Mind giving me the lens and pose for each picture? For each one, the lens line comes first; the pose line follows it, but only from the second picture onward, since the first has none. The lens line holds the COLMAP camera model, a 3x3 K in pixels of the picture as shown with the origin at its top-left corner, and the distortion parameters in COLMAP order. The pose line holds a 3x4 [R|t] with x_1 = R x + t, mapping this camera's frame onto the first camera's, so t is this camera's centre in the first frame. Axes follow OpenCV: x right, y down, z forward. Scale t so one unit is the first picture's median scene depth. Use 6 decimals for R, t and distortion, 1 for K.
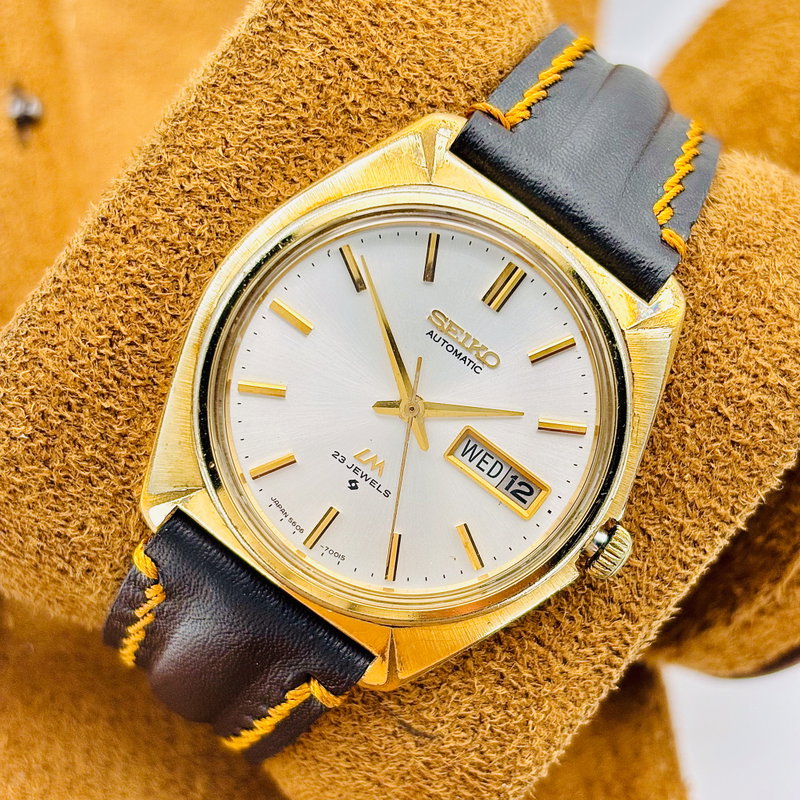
lens RADIAL K [[1752.8, 0, 364.9], [0, 1752.8, 392.9], [0, 0, 1]] dist [0.093419, -0.844734]
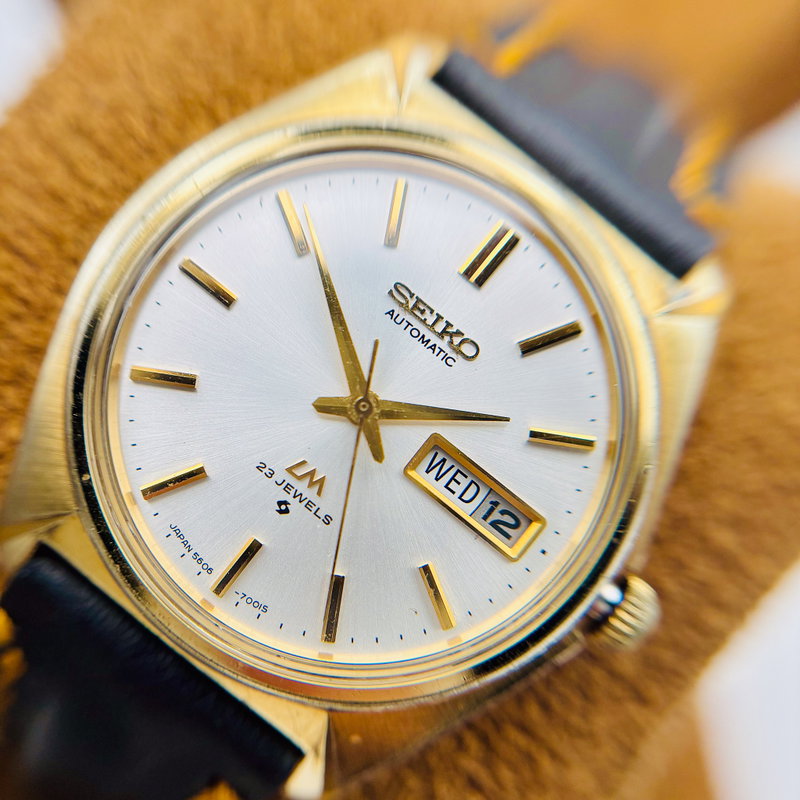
lens RADIAL K [[856.7, 0, 364.0], [0, 856.7, 395.5], [0, 0, 1]] dist [0.461442, 0.002659]
pose [[0.999027, 0.029022, 0.033199, 0.014390], [-0.026463, 0.996826, -0.075078, 0.031239], [-0.035273, 0.074127, 0.996625, 0.620878]]
